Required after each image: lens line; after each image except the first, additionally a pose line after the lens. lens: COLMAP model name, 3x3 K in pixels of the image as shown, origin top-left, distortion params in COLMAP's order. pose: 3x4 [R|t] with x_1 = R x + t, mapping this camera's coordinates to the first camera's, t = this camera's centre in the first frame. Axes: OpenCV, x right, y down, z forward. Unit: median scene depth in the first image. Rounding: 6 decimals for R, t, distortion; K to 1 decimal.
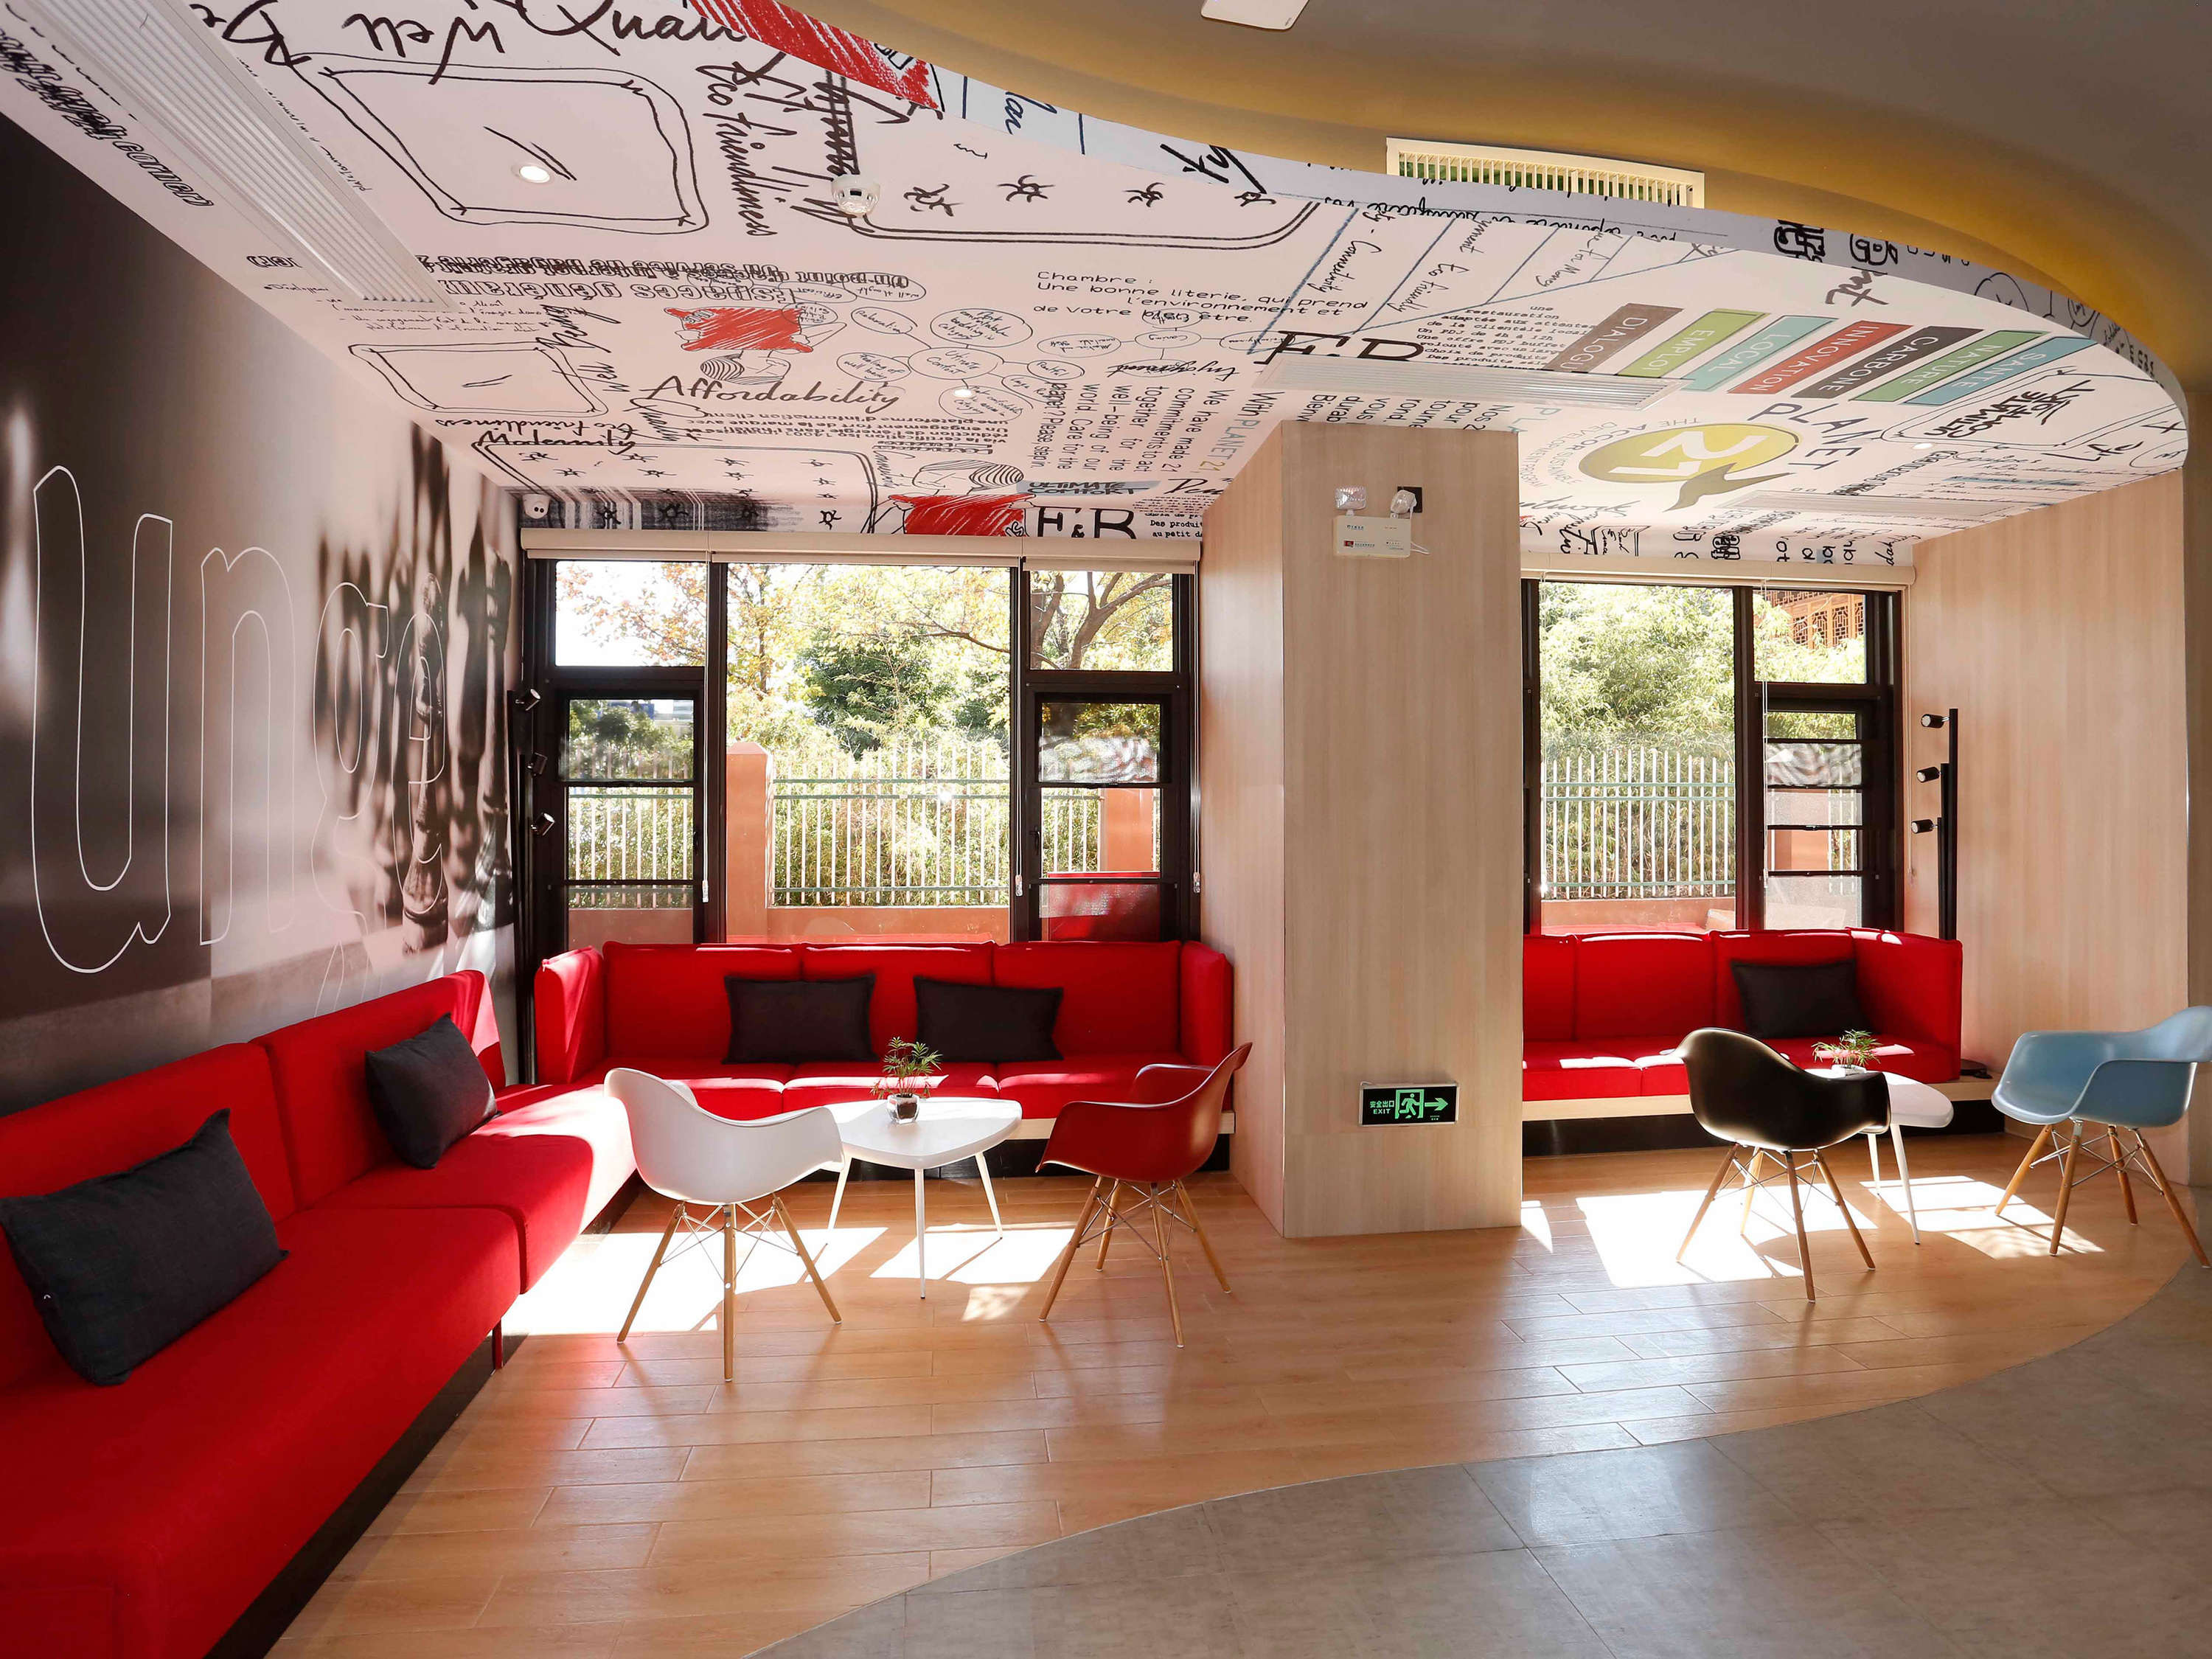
lens RADIAL K [[1207.7, 0, 1081.2], [0, 1207.7, 825.7], [0, 0, 1]] dist [-0.081607, 0.038955]
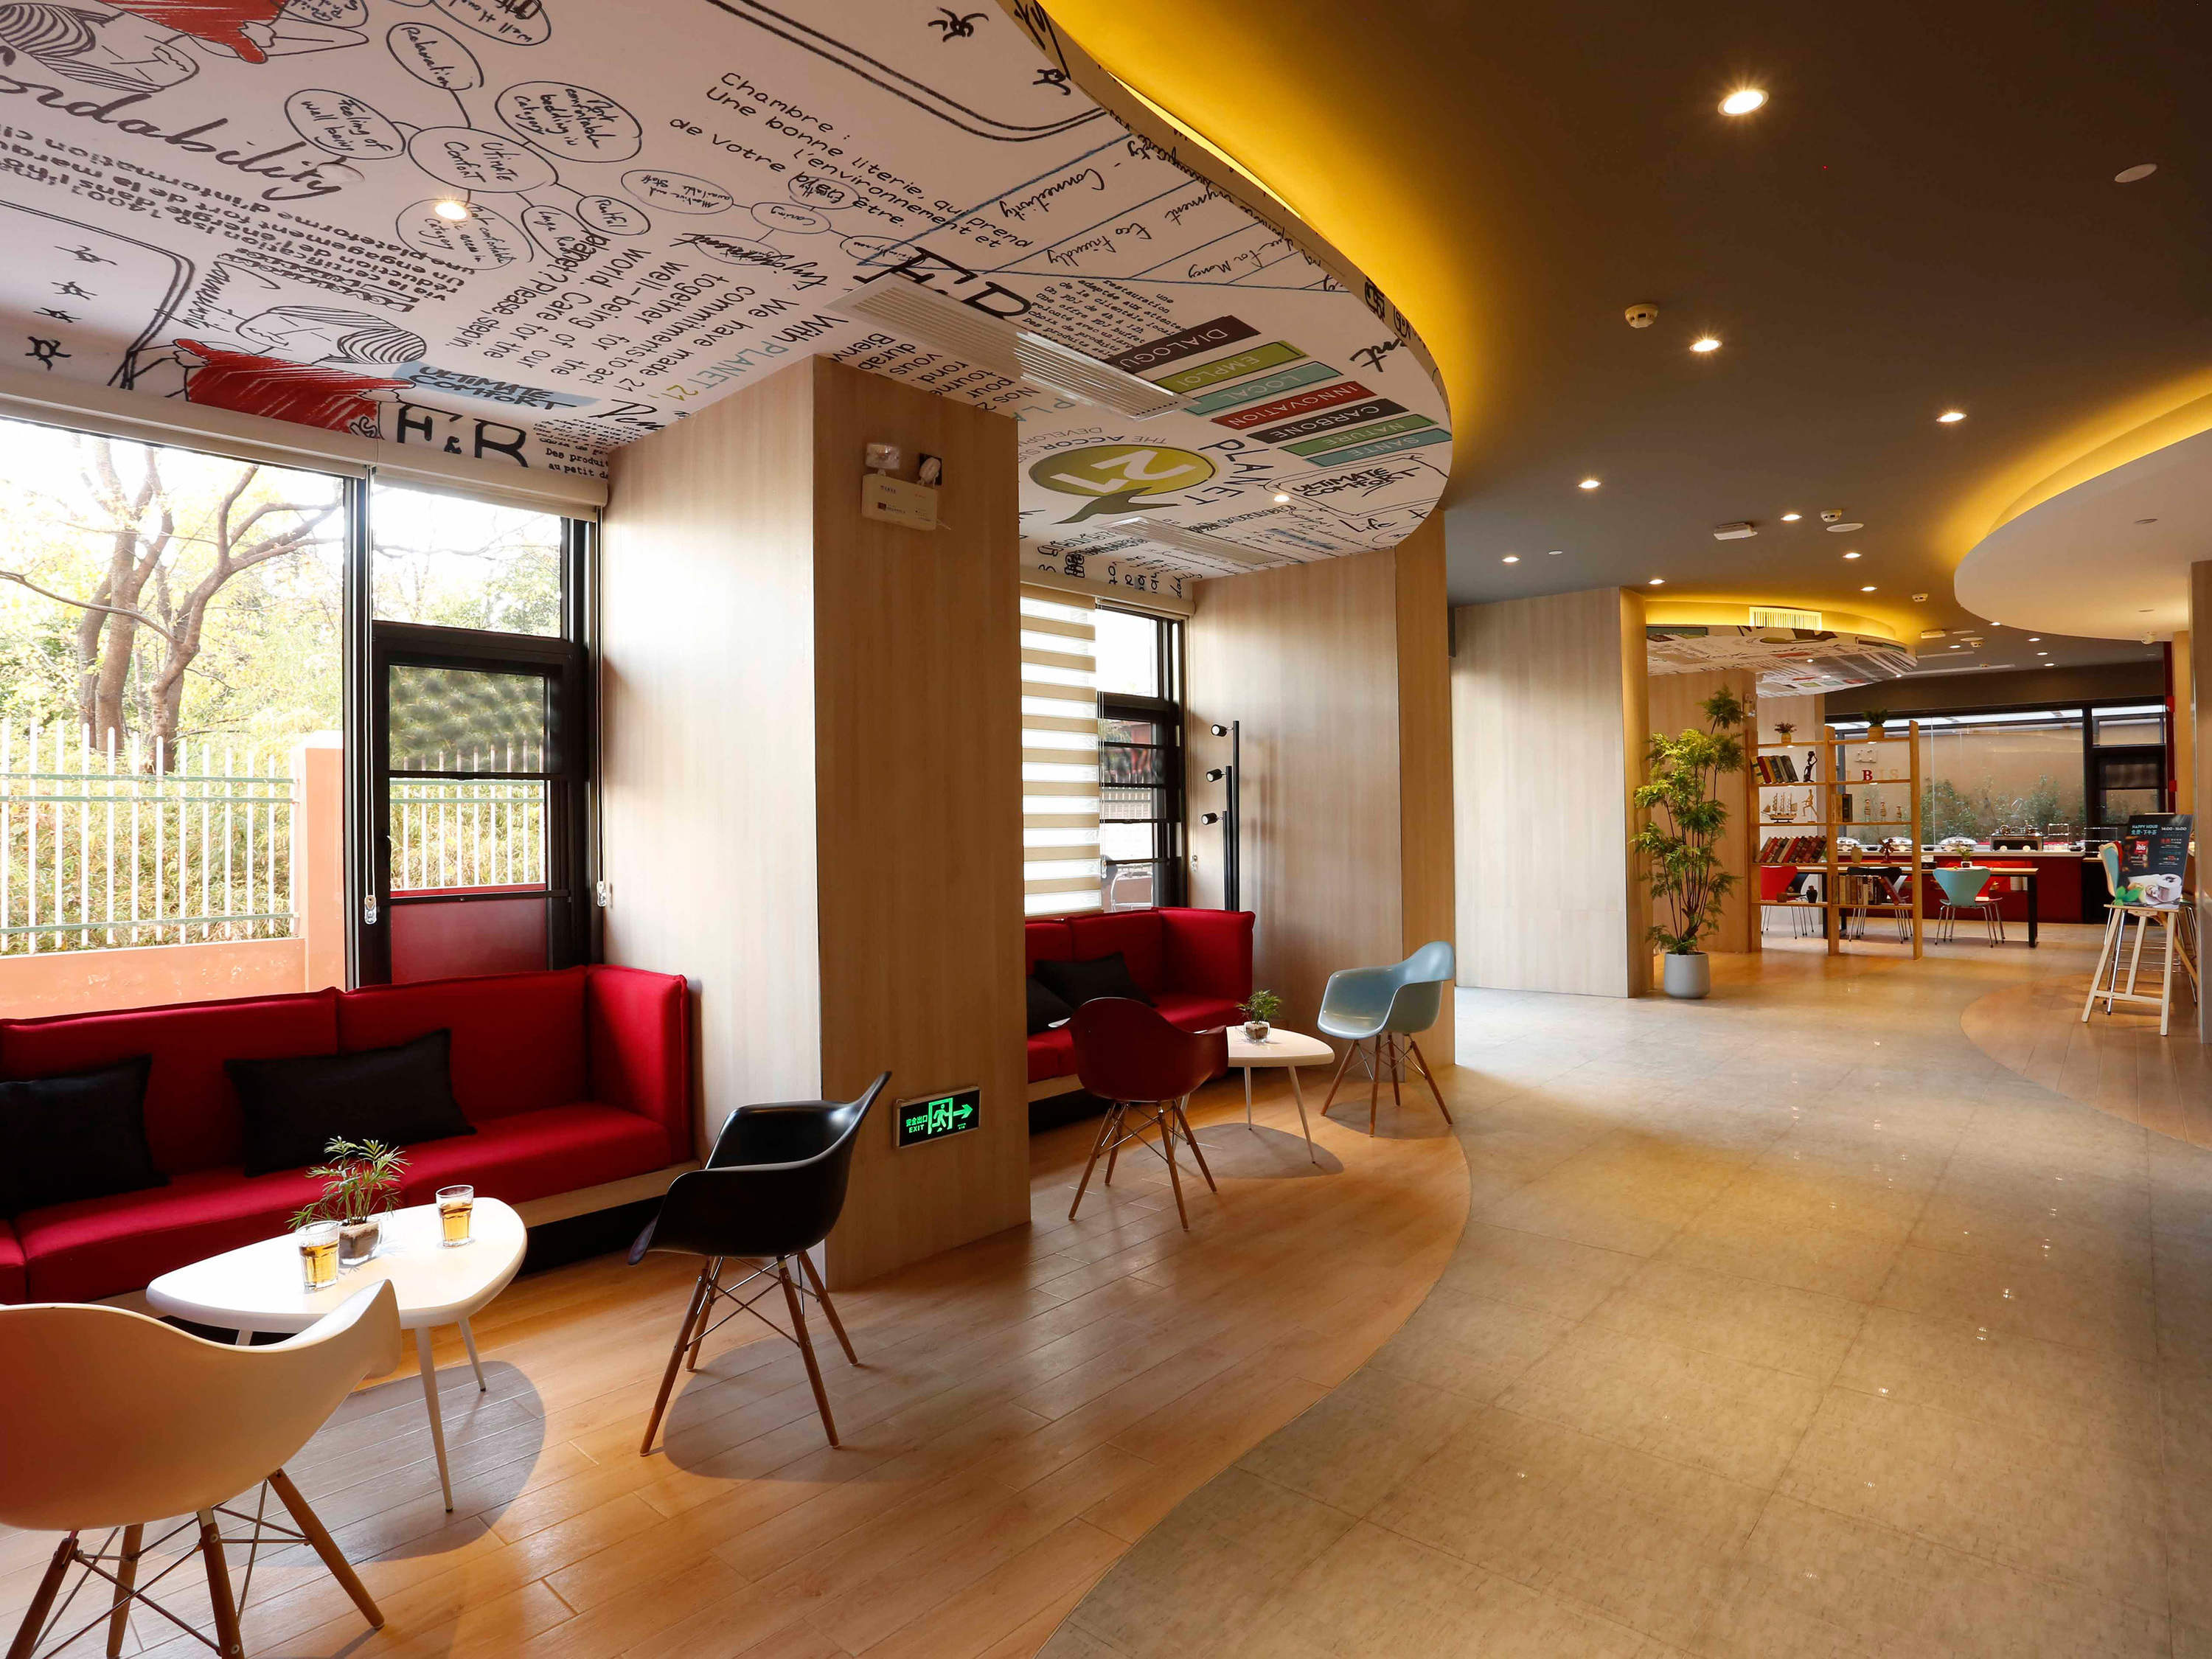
lens RADIAL K [[1207.7, 0, 1081.2], [0, 1207.7, 825.7], [0, 0, 1]] dist [-0.081607, 0.038955]
pose [[0.749759, -0.012813, 0.661587, -0.222881], [0.018657, 0.999824, -0.001779, 0.008474], [-0.661448, 0.013677, 0.749867, 0.188823]]
